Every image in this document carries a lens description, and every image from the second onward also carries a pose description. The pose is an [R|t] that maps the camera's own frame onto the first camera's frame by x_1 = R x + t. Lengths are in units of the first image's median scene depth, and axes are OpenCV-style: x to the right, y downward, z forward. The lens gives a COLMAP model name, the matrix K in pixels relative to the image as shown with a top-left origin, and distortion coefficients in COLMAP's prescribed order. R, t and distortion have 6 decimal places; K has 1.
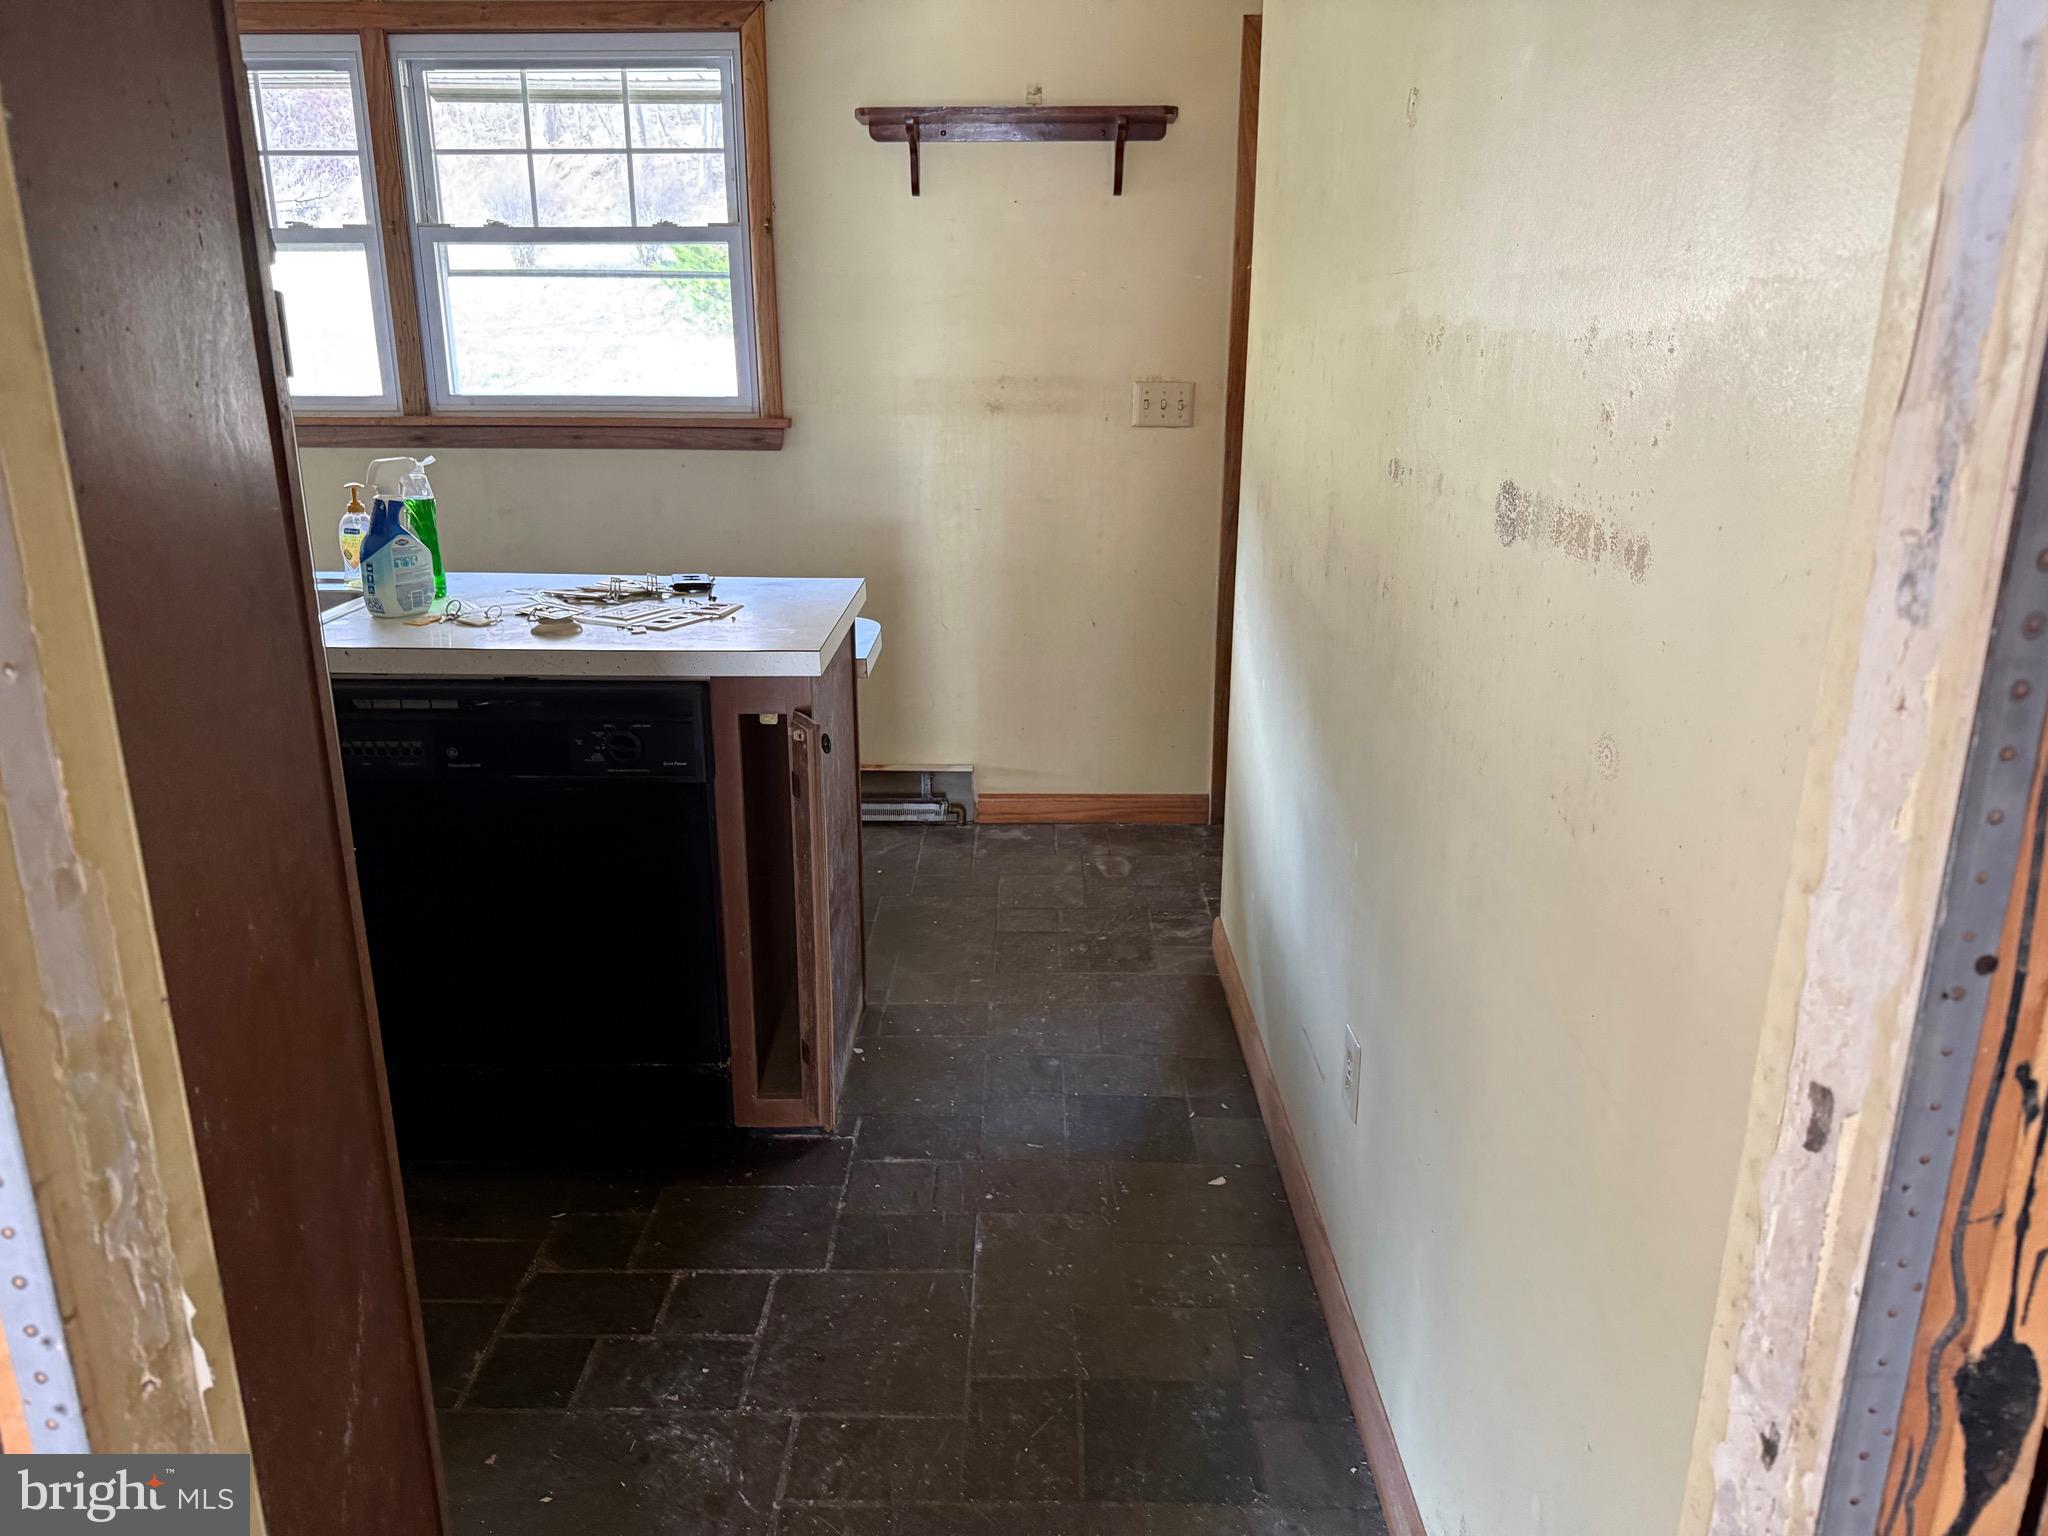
lens RADIAL K [[1444.2, 0, 1025.2], [0, 1444.2, 774.5], [0, 0, 1]] dist [0.036345, -0.039891]
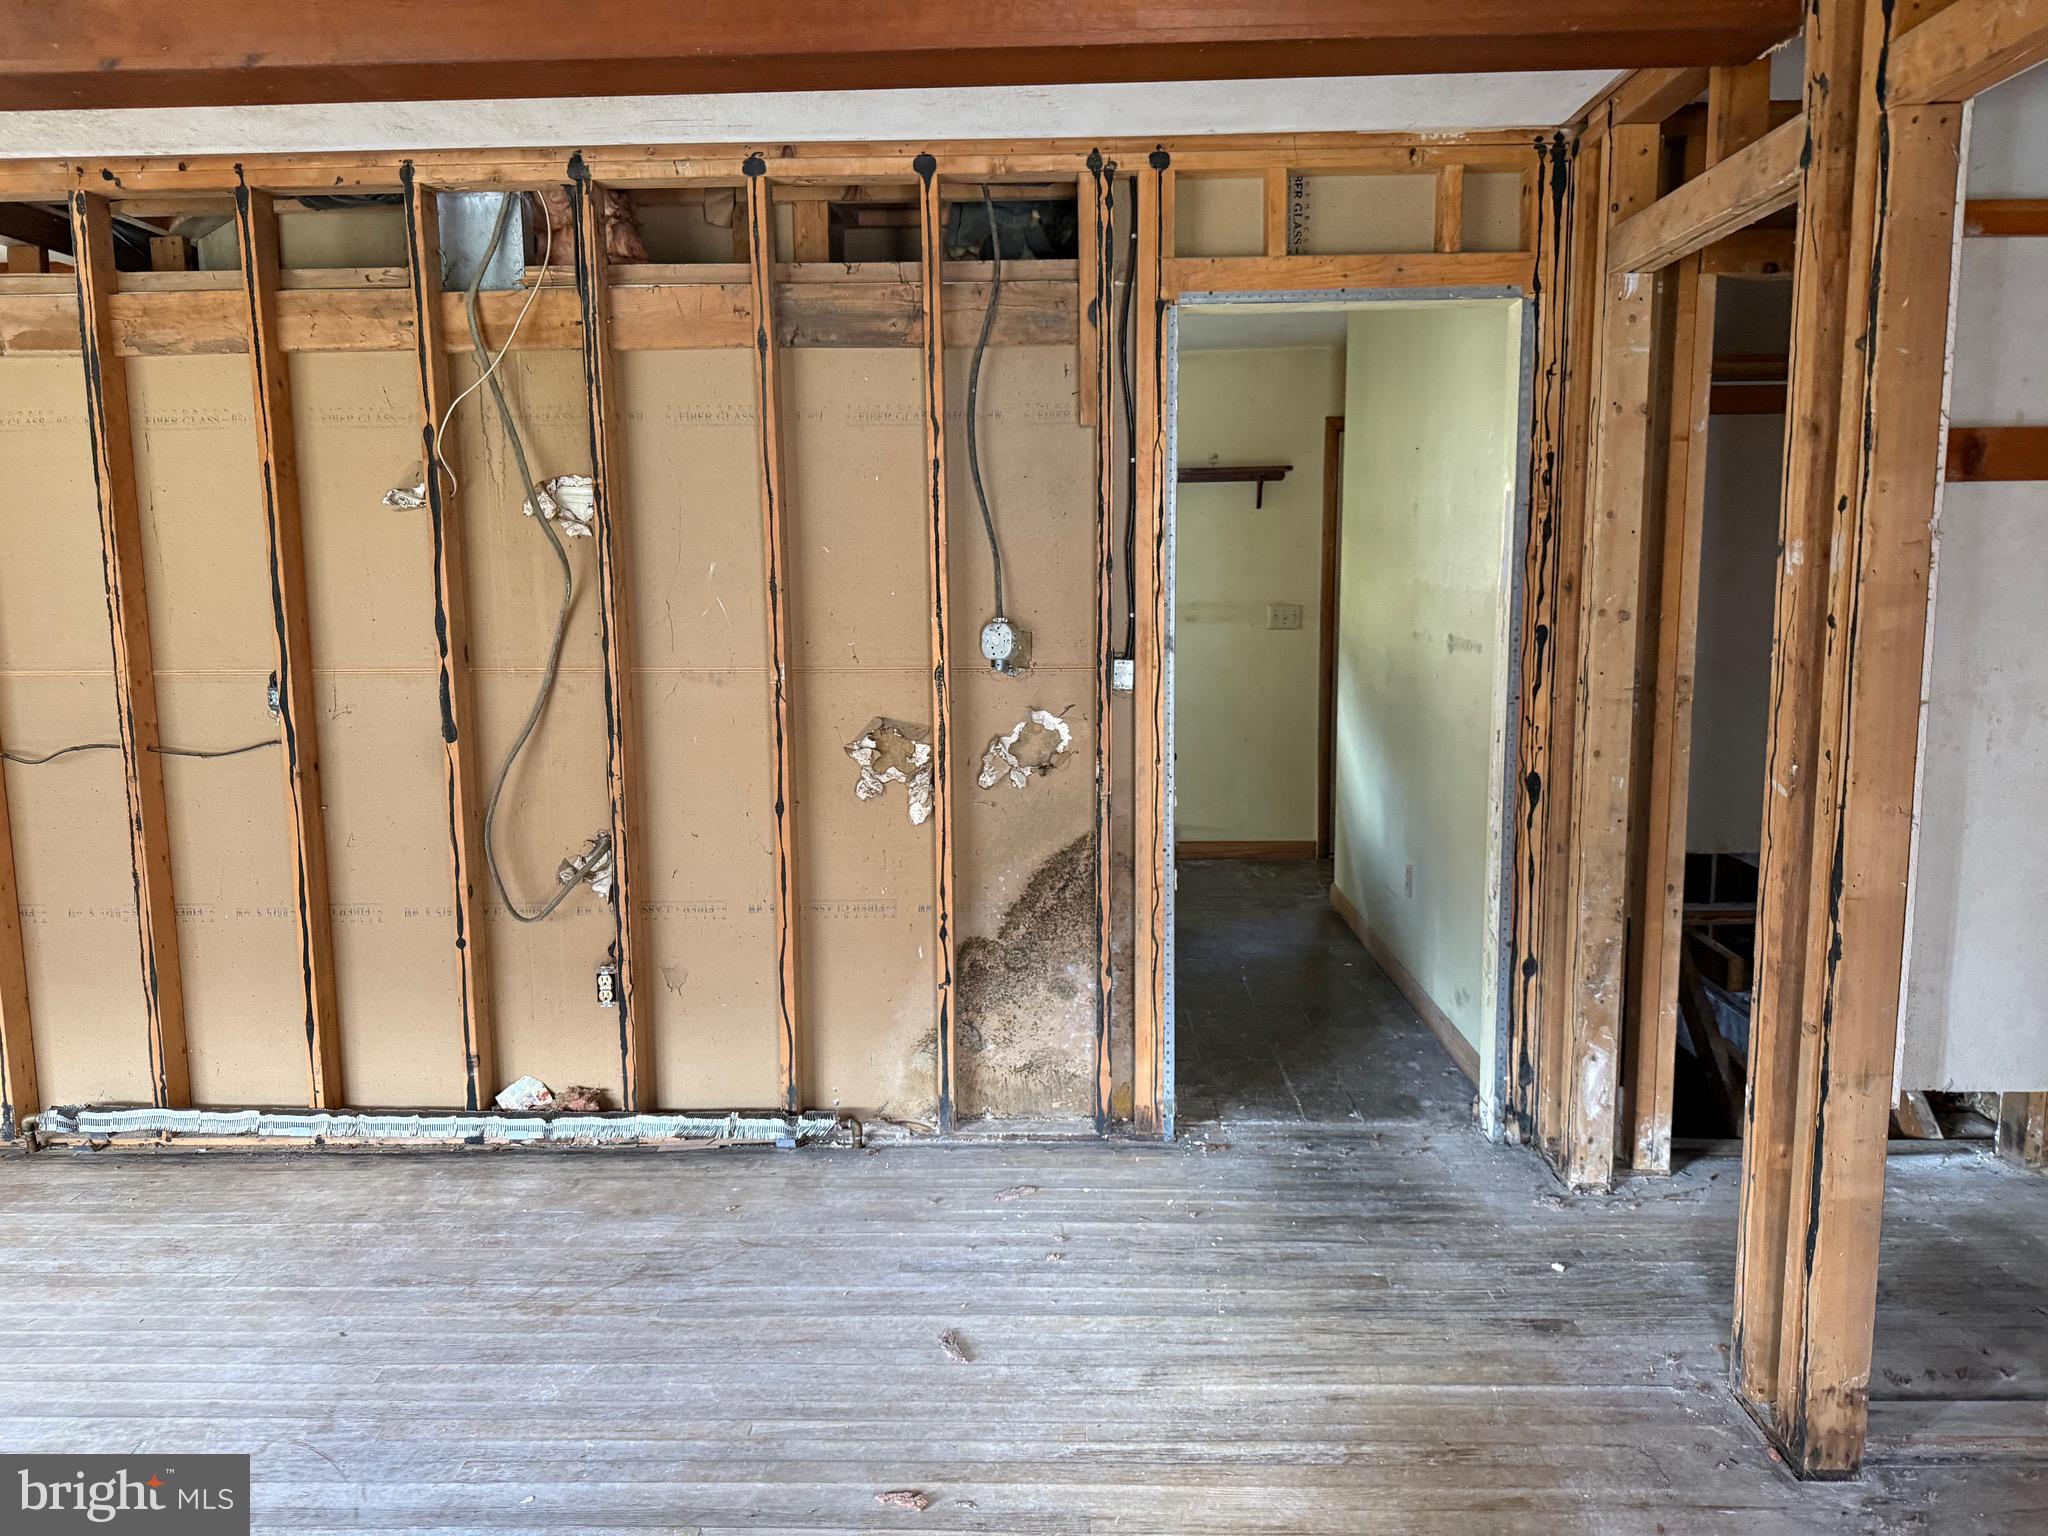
lens RADIAL K [[1444.2, 0, 1015.6], [0, 1444.2, 757.2], [0, 0, 1]] dist [0.036345, -0.039891]
pose [[0.999565, -0.009687, -0.027869, -0.227697], [0.005095, 0.987049, -0.160339, 0.243335], [0.029062, 0.160127, 0.986669, -0.904807]]
